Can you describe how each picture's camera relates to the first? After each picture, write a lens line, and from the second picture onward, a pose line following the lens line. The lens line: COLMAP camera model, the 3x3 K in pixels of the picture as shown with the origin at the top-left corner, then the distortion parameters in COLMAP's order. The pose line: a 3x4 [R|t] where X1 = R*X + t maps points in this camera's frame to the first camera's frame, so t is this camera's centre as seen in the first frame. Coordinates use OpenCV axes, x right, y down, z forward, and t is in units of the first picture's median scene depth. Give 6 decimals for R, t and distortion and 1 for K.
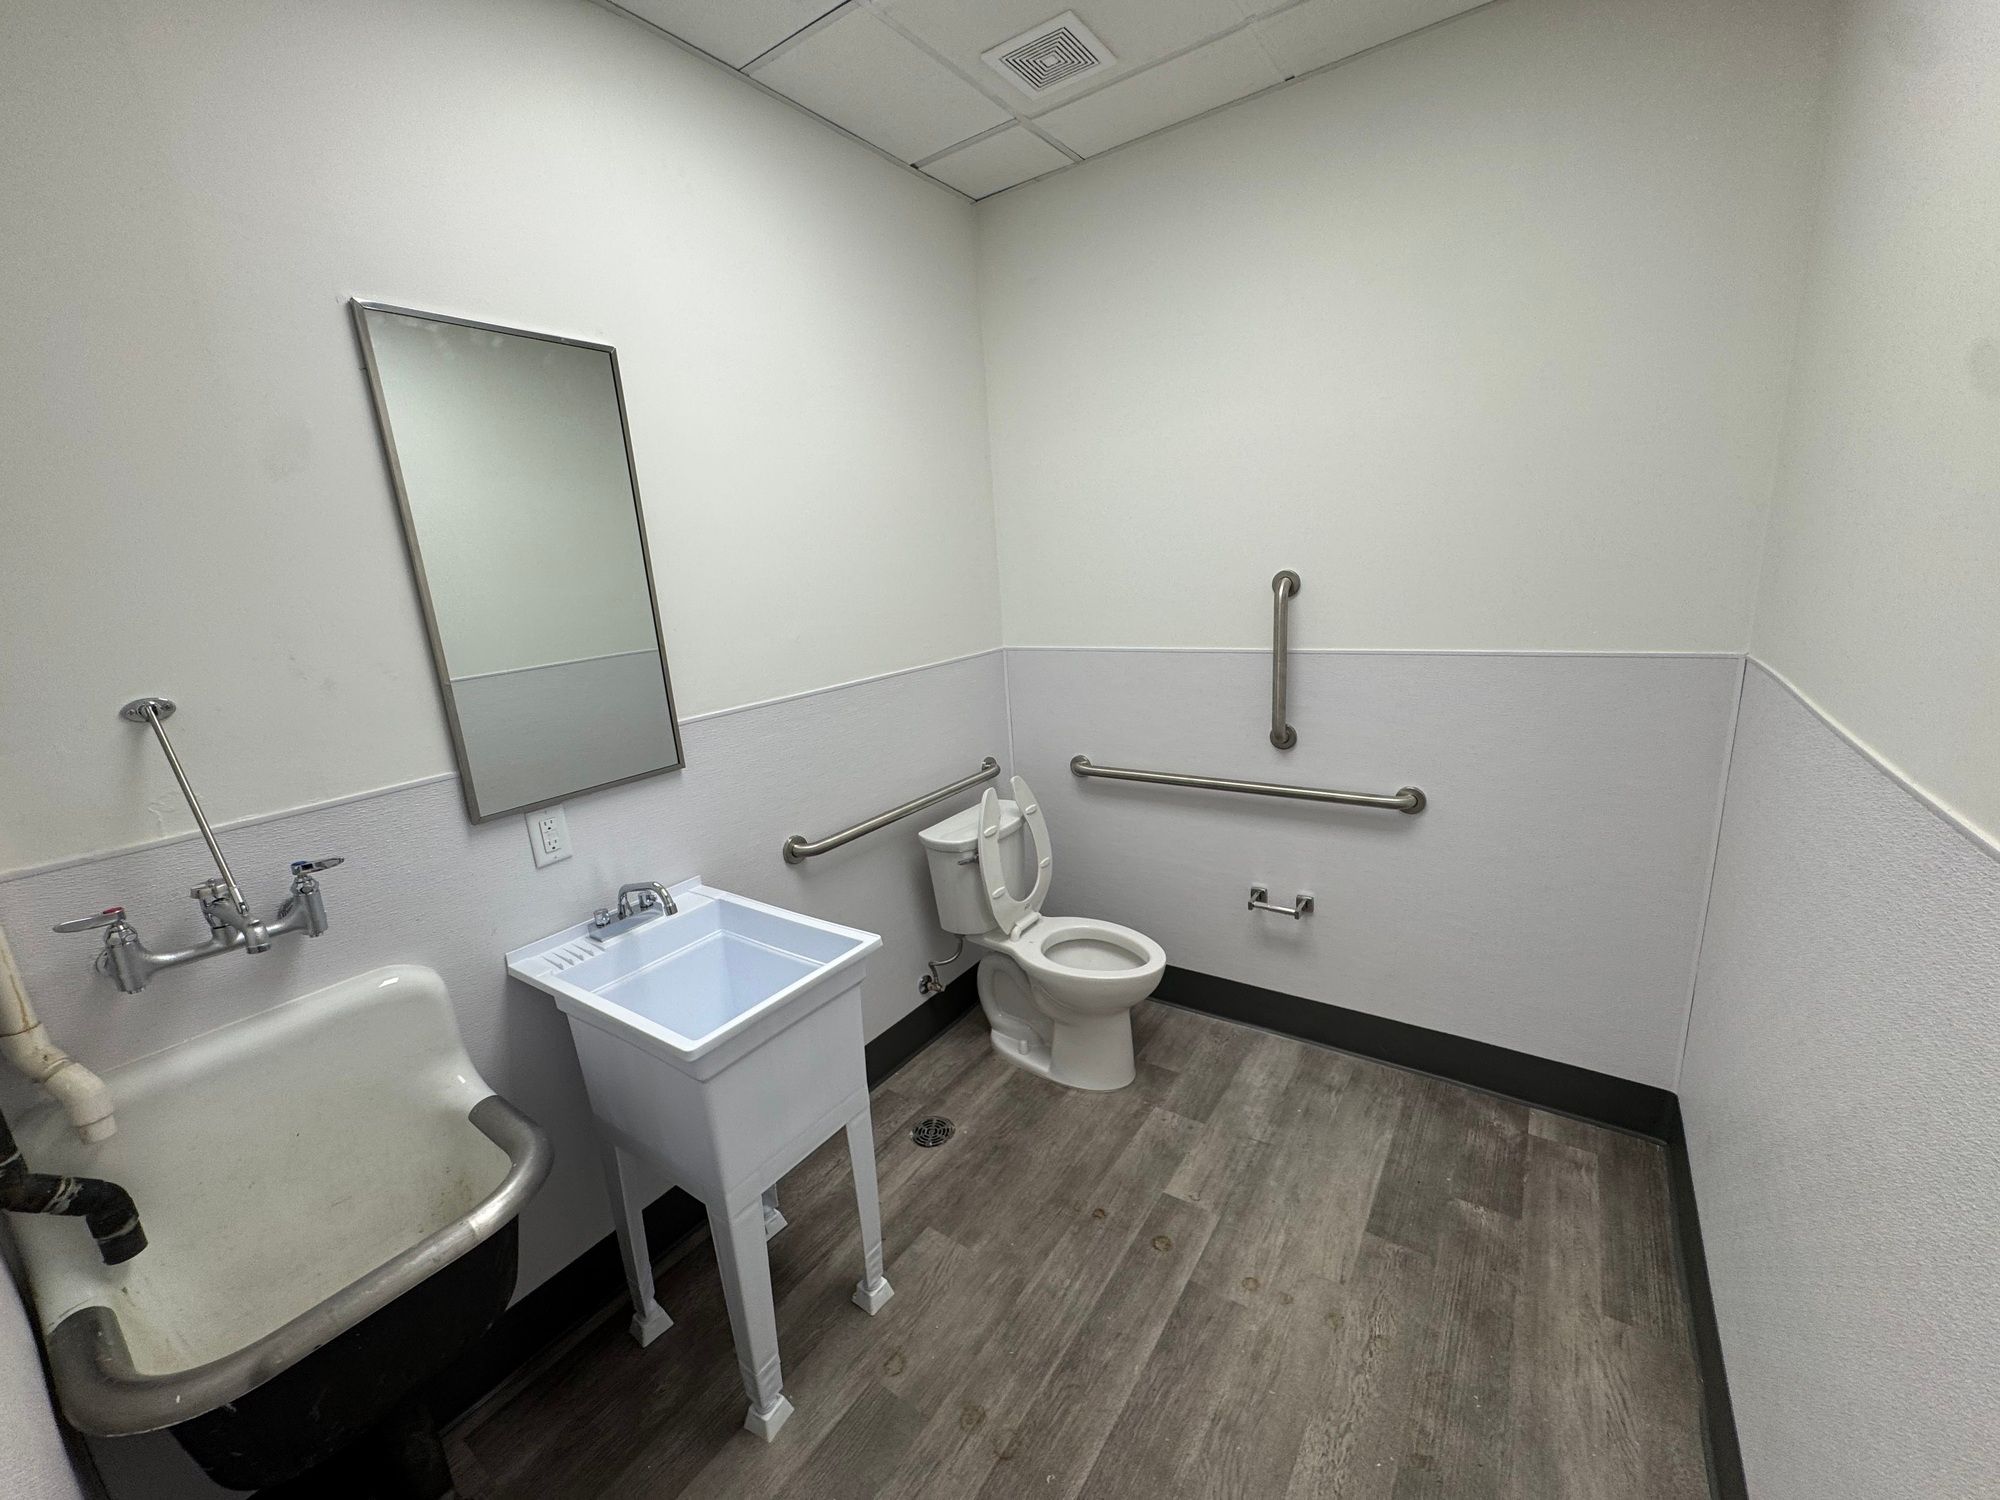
lens RADIAL K [[797.0, 0, 996.7], [0, 797.0, 752.4], [0, 0, 1]] dist [0.000777, 0.000298]
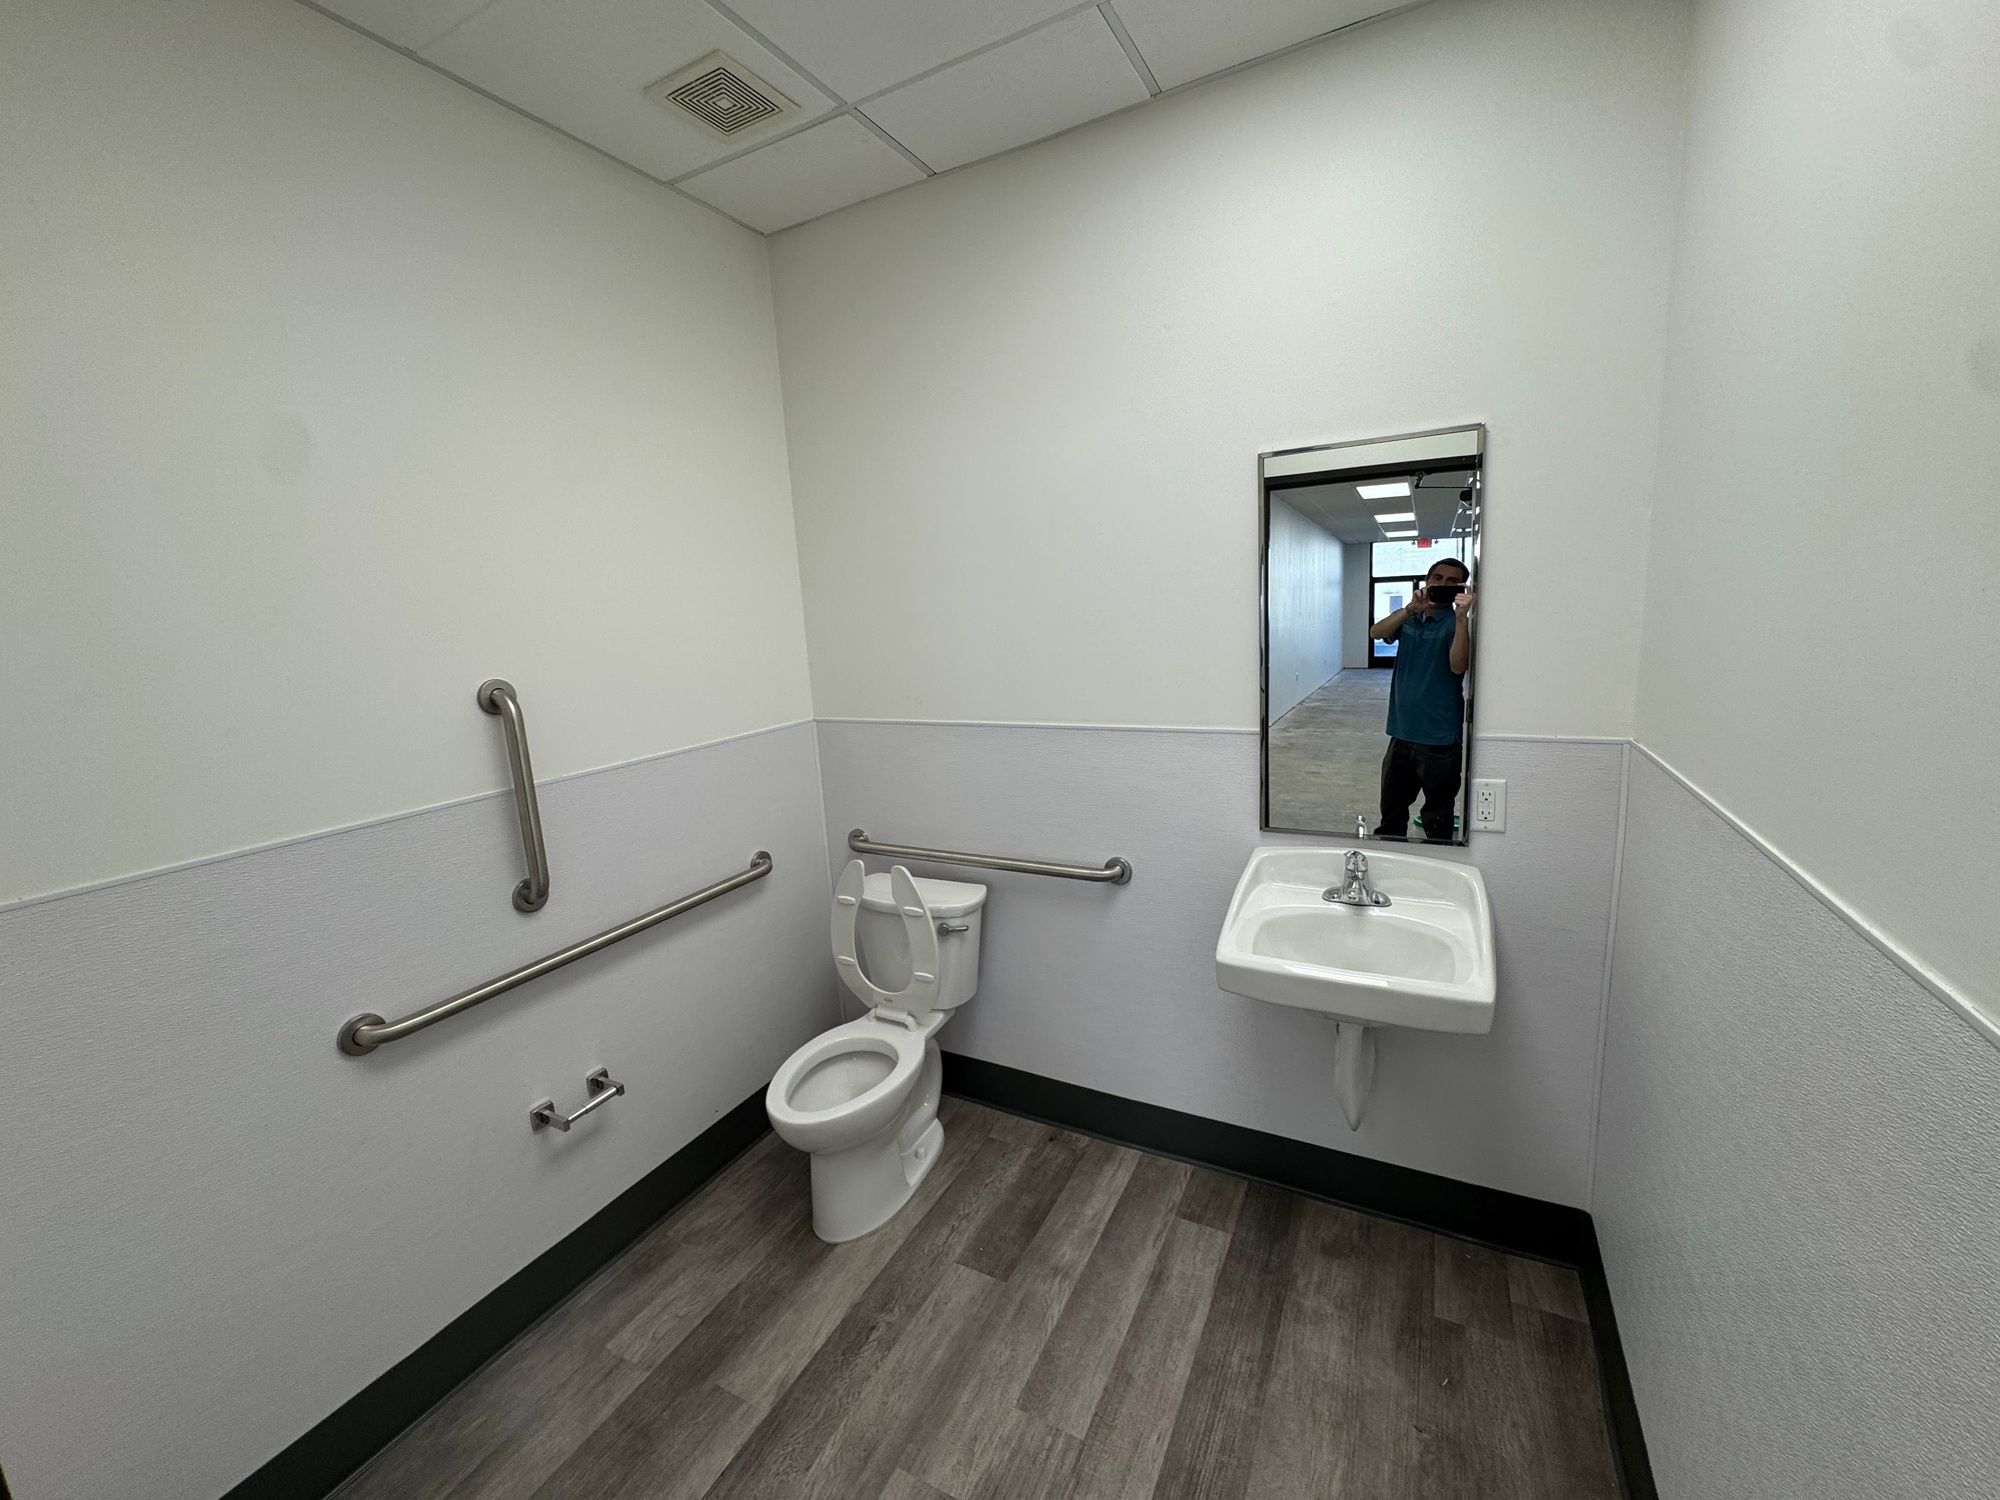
lens RADIAL K [[797.0, 0, 1007.3], [0, 797.0, 744.3], [0, 0, 1]] dist [0.000777, 0.000298]
pose [[0.994150, -0.025905, 0.104859, 0.226719], [0.031526, 0.998133, -0.052307, -0.076946], [-0.103308, 0.055307, 0.993111, 0.097744]]
